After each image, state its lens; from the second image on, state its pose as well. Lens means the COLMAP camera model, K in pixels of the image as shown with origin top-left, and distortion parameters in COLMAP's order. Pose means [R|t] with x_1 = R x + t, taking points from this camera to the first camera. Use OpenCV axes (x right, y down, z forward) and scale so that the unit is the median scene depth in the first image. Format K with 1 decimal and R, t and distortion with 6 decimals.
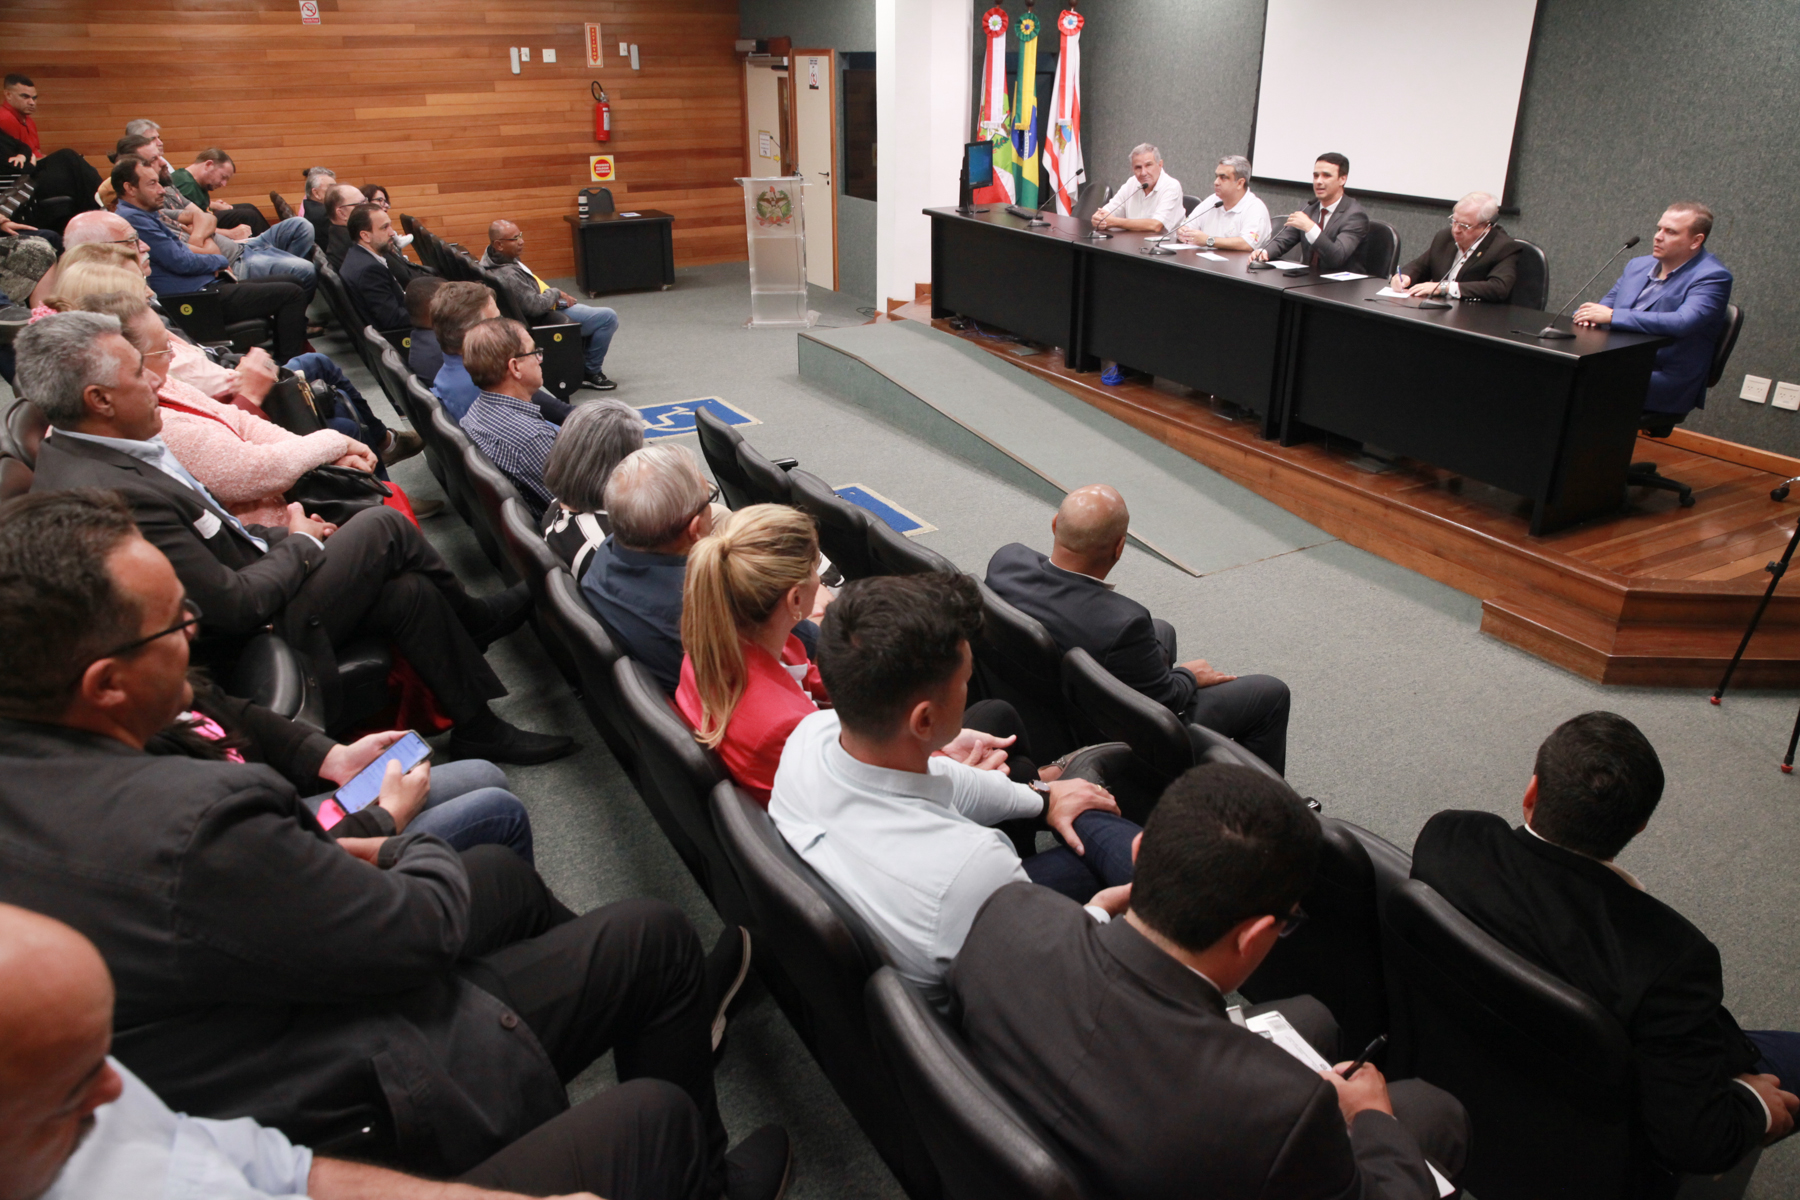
lens RADIAL K [[1249.1, 0, 900.0], [0, 1249.1, 600.0], [0, 0, 1]] dist [-0.111111, 0.100549]
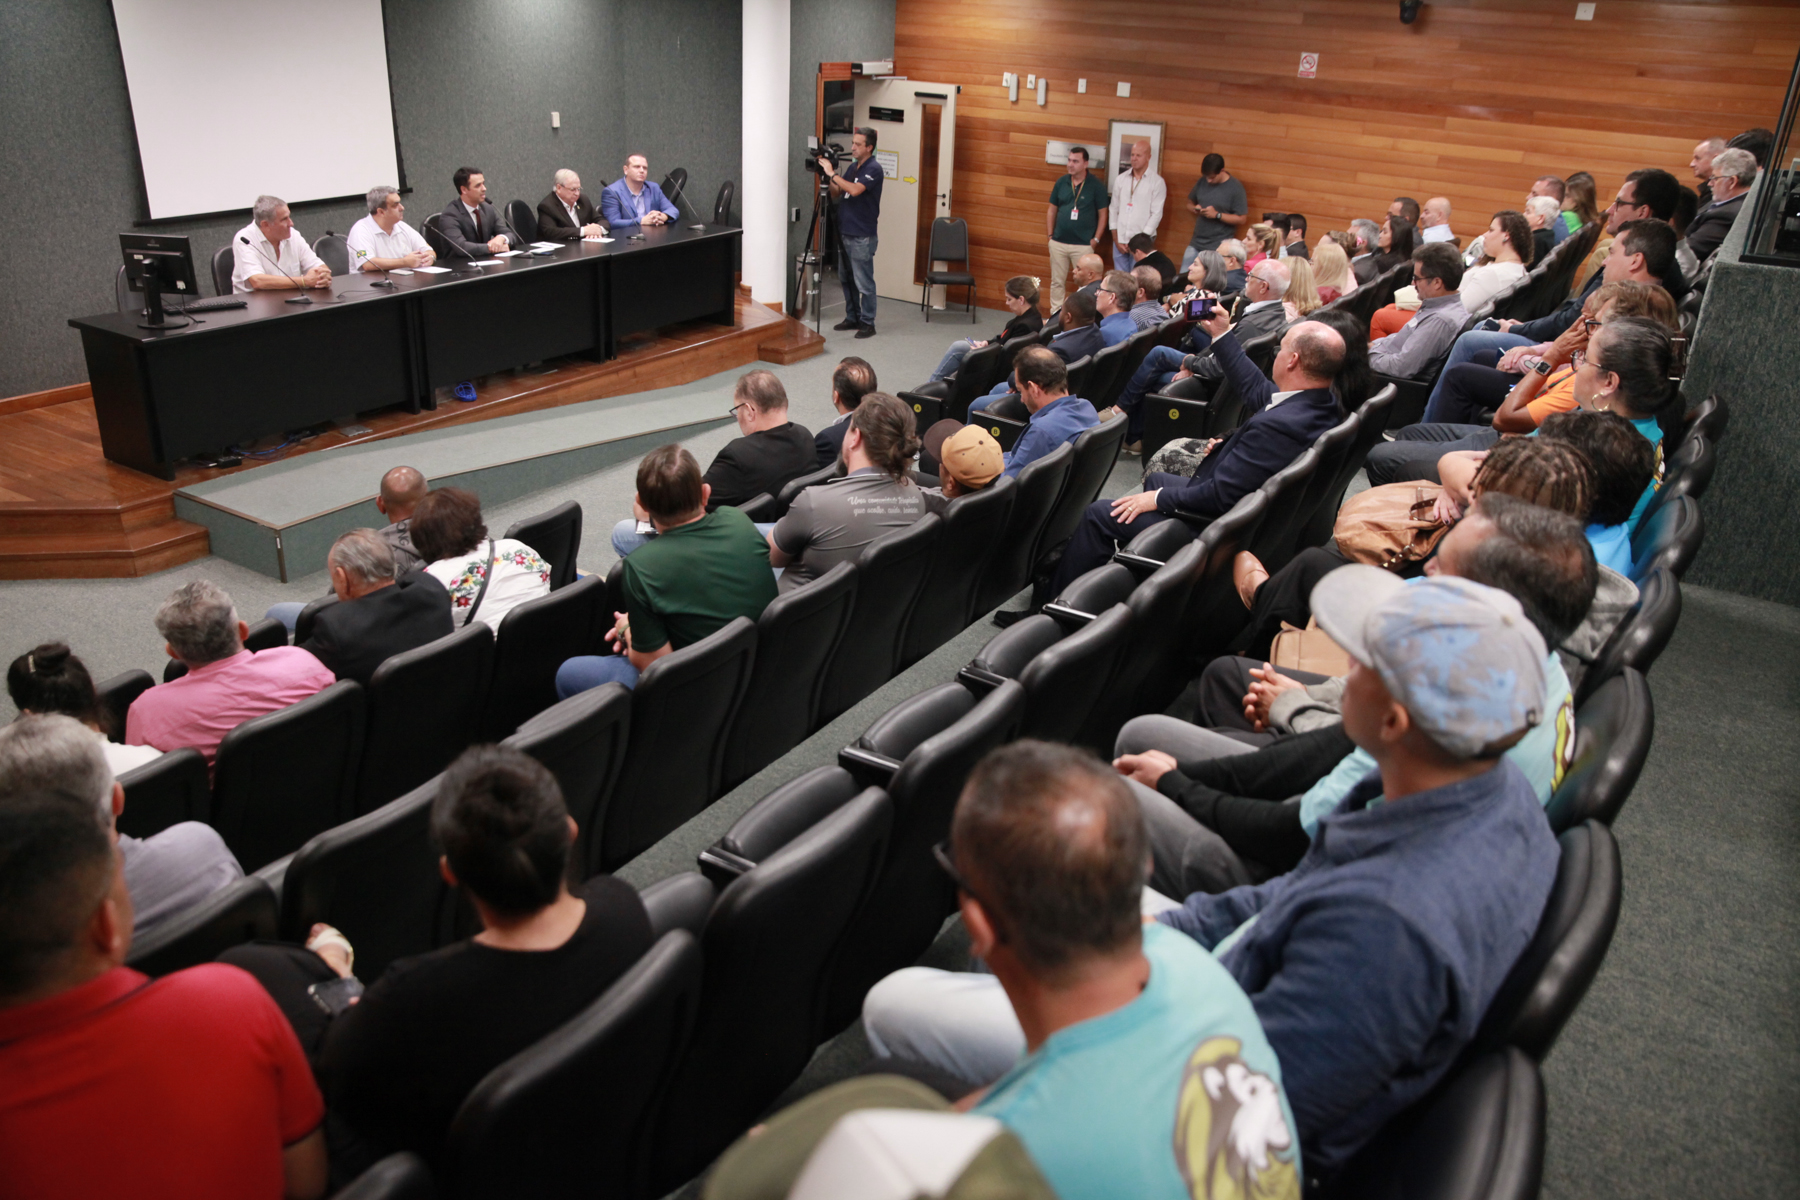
lens RADIAL K [[1417.8, 0, 900.0], [0, 1417.8, 600.0], [0, 0, 1]] dist [0.008111, 0.011369]
pose [[-0.506306, -0.357725, 0.784657, -1.253063], [0.319906, 0.767063, 0.556125, -0.716381], [-0.800821, 0.532586, -0.273930, 1.313162]]
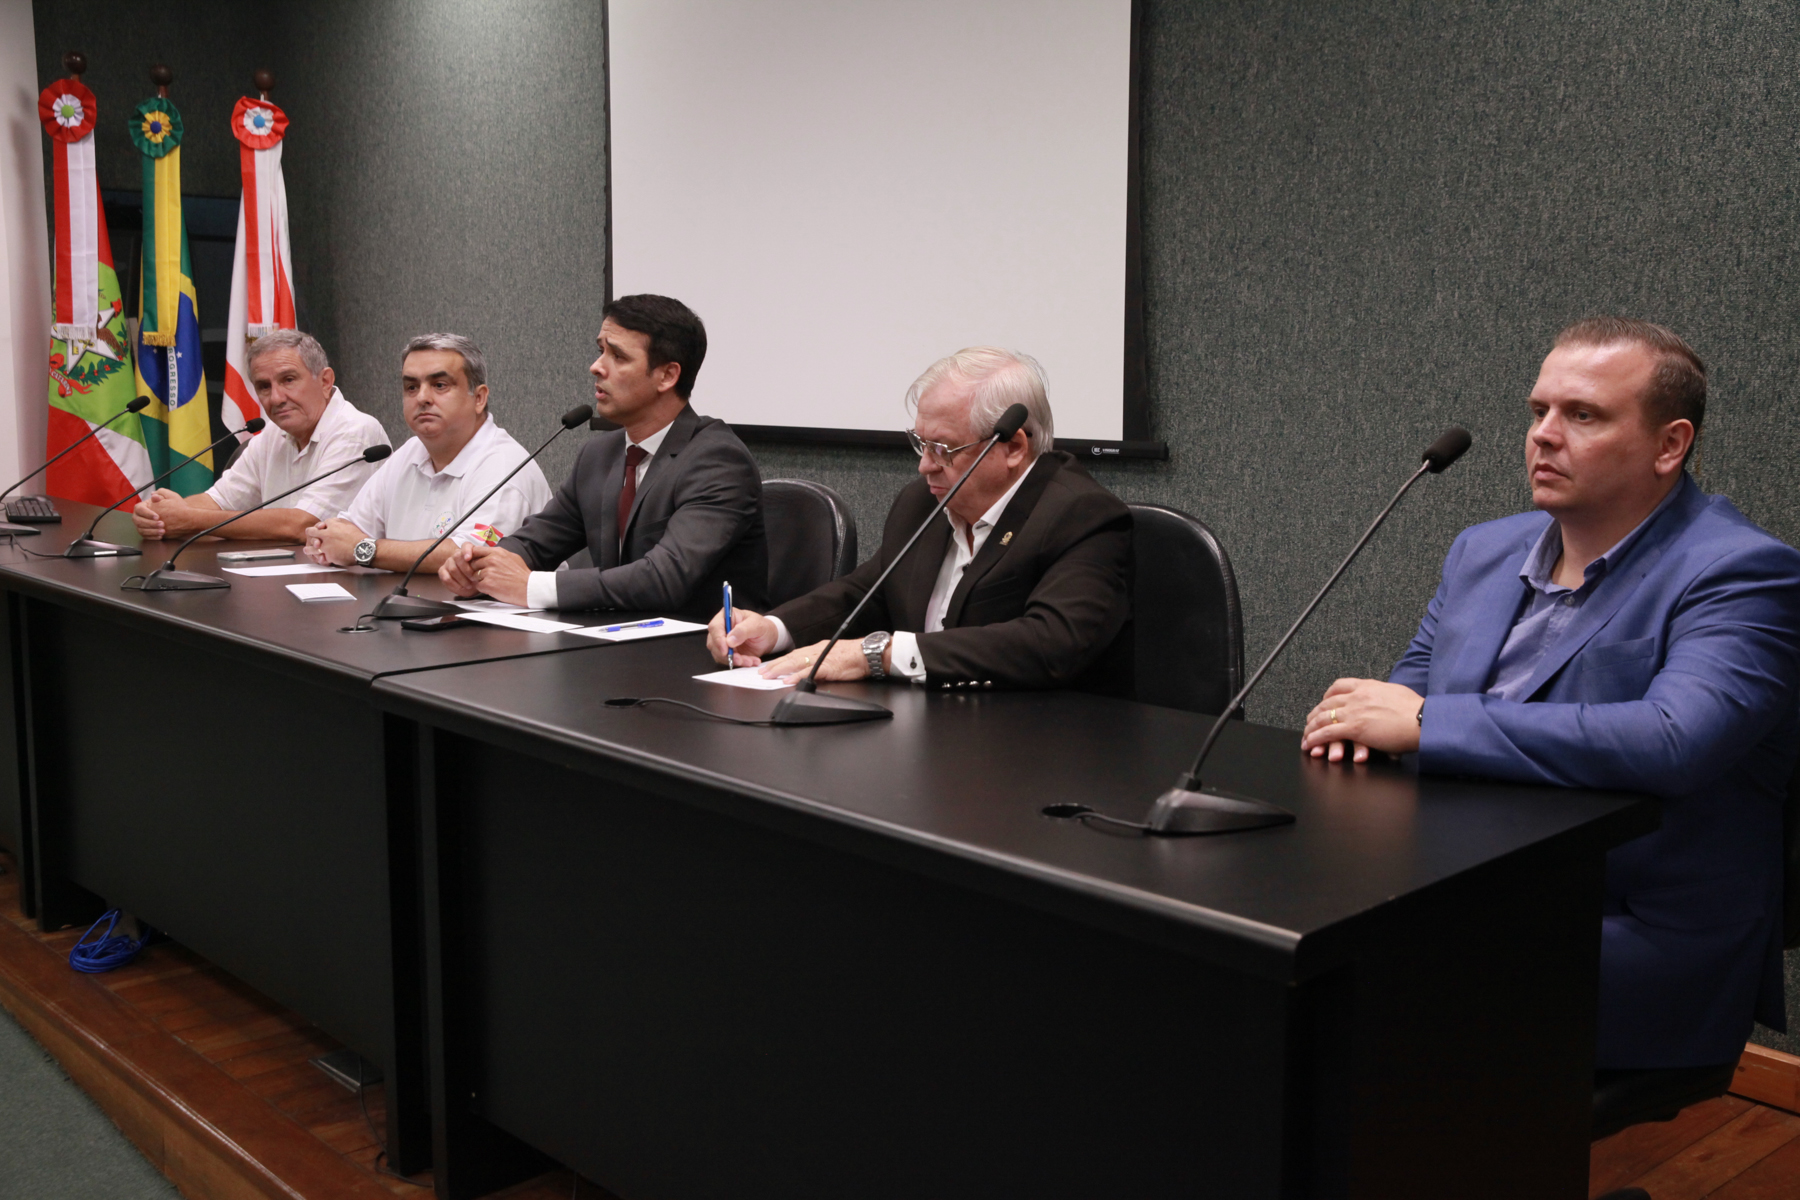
lens RADIAL K [[1830.1, 0, 900.0], [0, 1830.1, 600.0], [0, 0, 1]] dist [0.001187, 0.103986]
pose [[0.970917, -0.022173, 0.238389, 0.302543], [0.089067, 0.957689, -0.273677, -0.128476], [-0.222234, 0.286950, 0.931811, 0.515344]]
